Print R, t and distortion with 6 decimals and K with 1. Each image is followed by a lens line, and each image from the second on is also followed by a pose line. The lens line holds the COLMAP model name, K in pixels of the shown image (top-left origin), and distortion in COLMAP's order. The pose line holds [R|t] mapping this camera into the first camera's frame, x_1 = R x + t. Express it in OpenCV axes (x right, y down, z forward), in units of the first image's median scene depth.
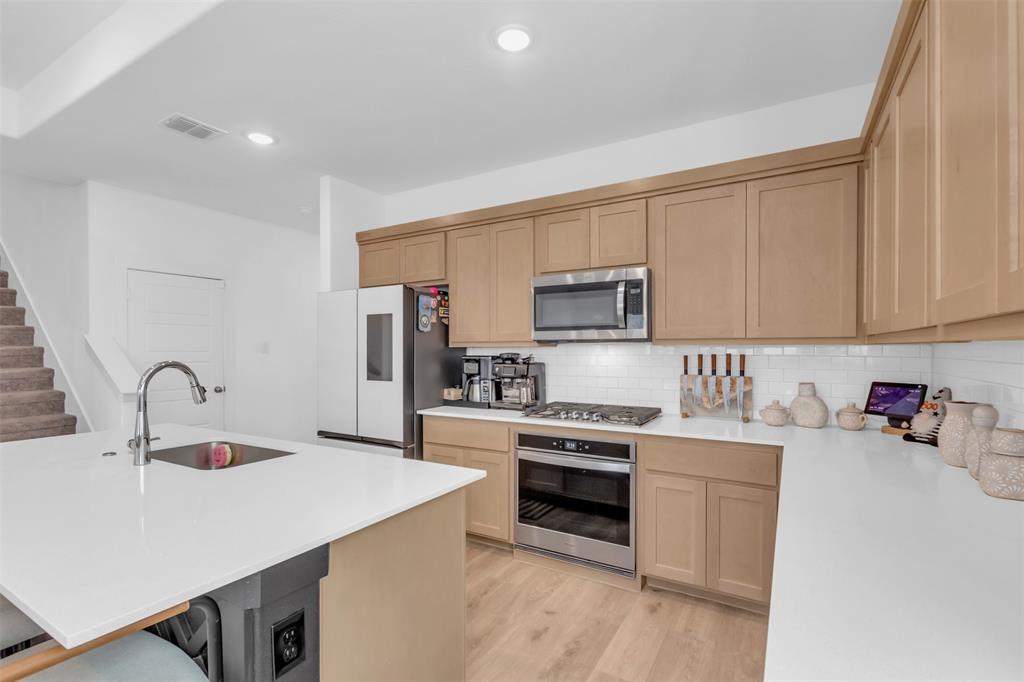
lens RADIAL K [[471.3, 0, 512.5], [0, 471.3, 350.0], [0, 0, 1]] dist [0.004685, -0.002289]
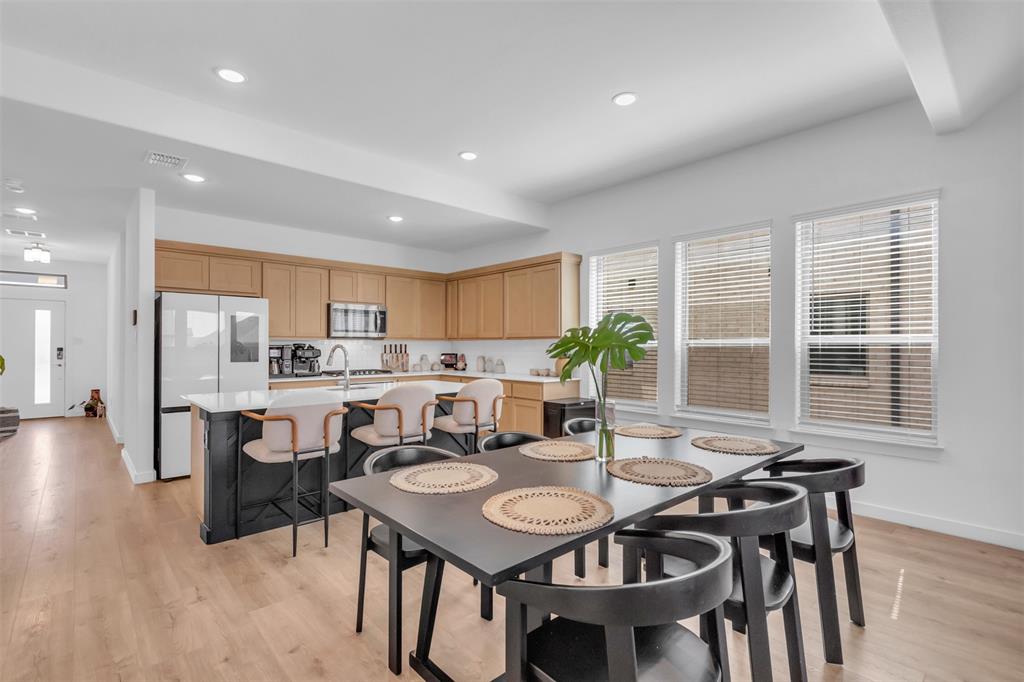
lens RADIAL K [[471.3, 0, 508.2], [0, 471.3, 344.7], [0, 0, 1]] dist [0.004685, -0.002289]
pose [[0.293906, 0.006007, 0.955816, -1.633619], [-0.000758, 0.999981, -0.006052, 0.023792], [-0.955834, 0.001054, 0.293905, -0.224693]]
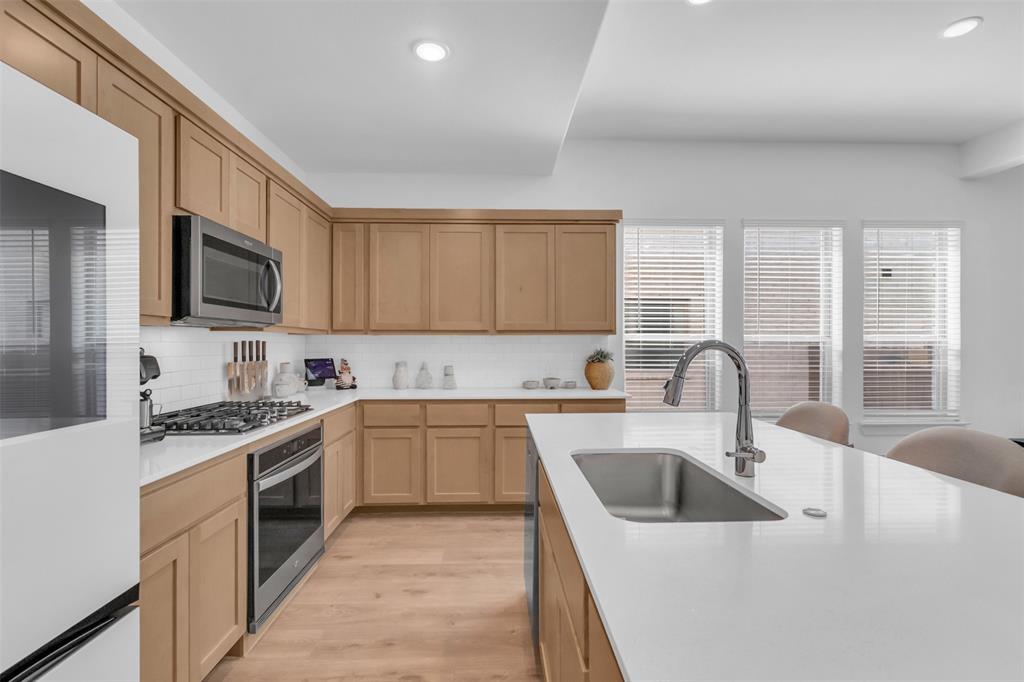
lens RADIAL K [[471.3, 0, 510.7], [0, 471.3, 344.4], [0, 0, 1]] dist [0.004685, -0.002289]
pose [[-0.532574, 0.000756, 0.846383, -0.751588], [0.002140, 0.999998, 0.000454, 0.017223], [-0.846381, 0.002053, -0.532574, 1.053381]]
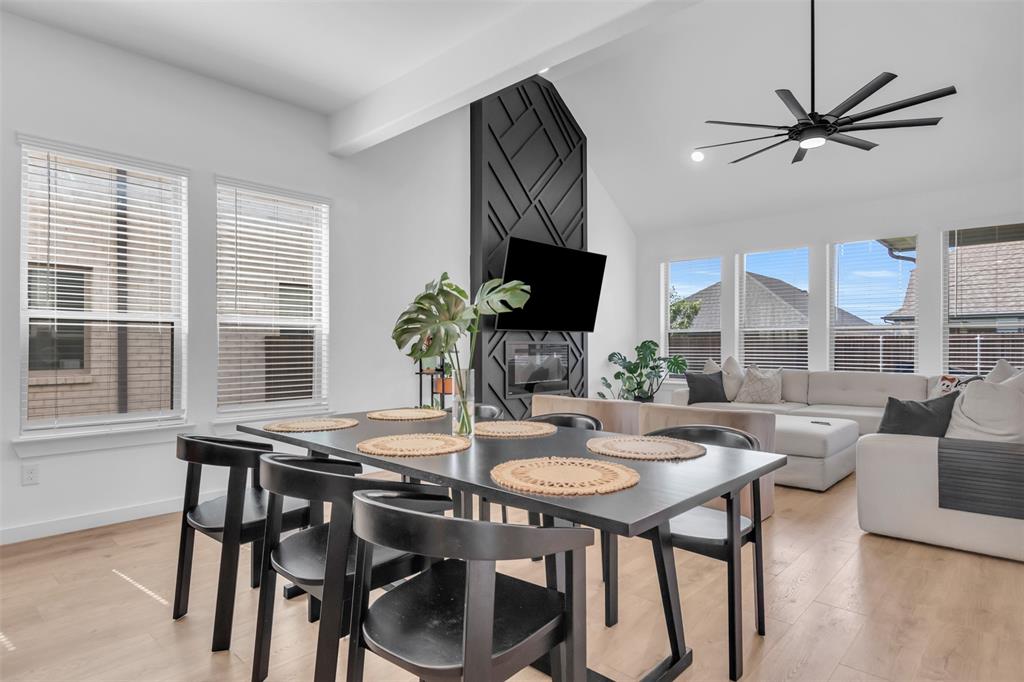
lens RADIAL K [[558.1, 0, 512.7], [0, 558.1, 343.6], [0, 0, 1]] dist [0.000456, -0.001339]
pose [[-0.976253, 0.003276, 0.216610, -1.124974], [0.003107, 0.999995, -0.001121, 0.067084], [-0.216613, -0.000421, -0.976258, 0.578964]]
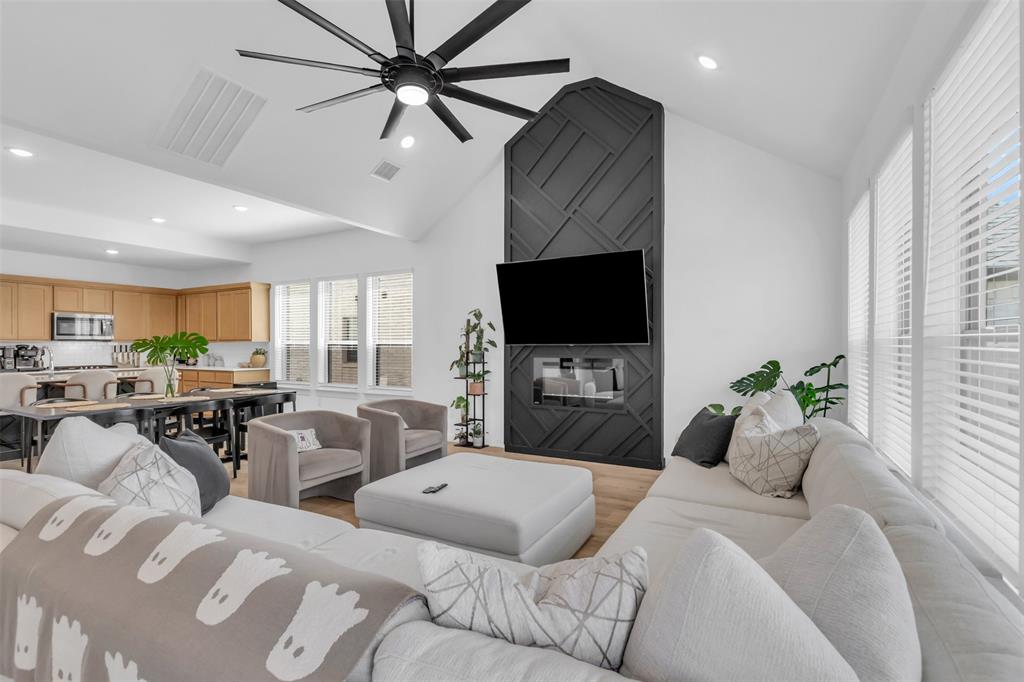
lens RADIAL K [[471.3, 0, 510.4], [0, 471.3, 345.2], [0, 0, 1]] dist [0.004685, -0.002289]
pose [[-0.032291, 0.001214, 0.999478, -2.546162], [0.003192, 0.999994, -0.001112, 0.020355], [-0.999473, 0.003155, -0.032294, -1.269831]]
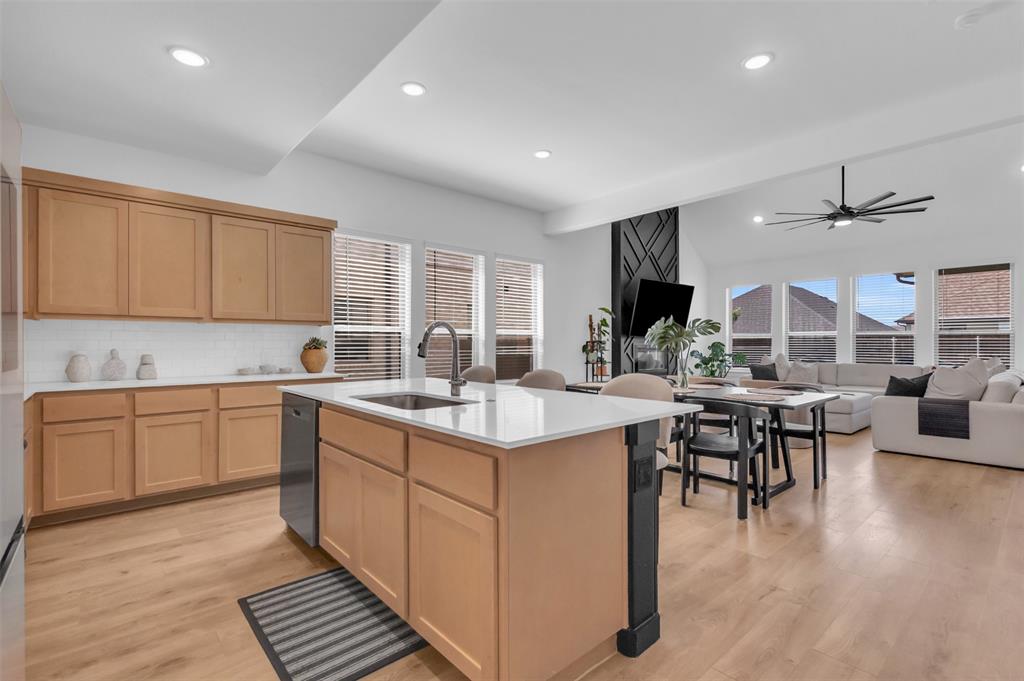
lens RADIAL K [[471.3, 0, 513.5], [0, 471.3, 341.7], [0, 0, 1]] dist [0.004685, -0.002289]
pose [[-0.950378, 0.004210, 0.311070, -0.847122], [0.003566, 0.999990, -0.002639, 0.051587], [-0.311078, -0.001399, -0.950383, 1.390778]]
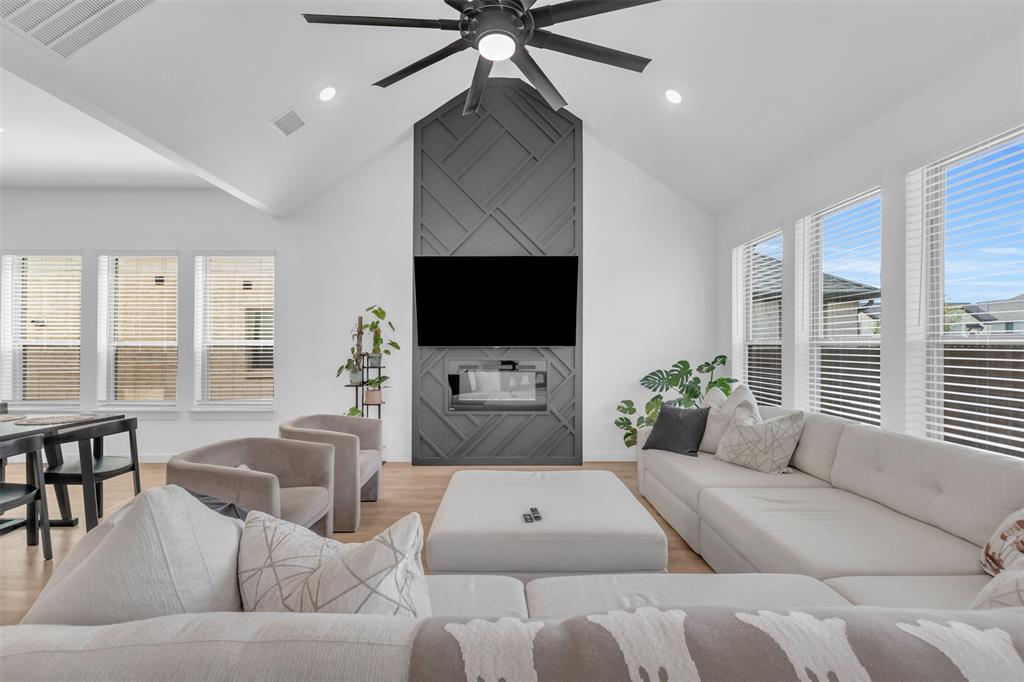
lens RADIAL K [[471.3, 0, 509.6], [0, 471.3, 345.0], [0, 0, 1]] dist [0.004685, -0.002289]
pose [[-0.510932, 0.005578, 0.859603, -2.281374], [0.002003, 0.999984, -0.005299, 0.019936], [-0.859619, -0.000985, -0.510935, -0.726868]]
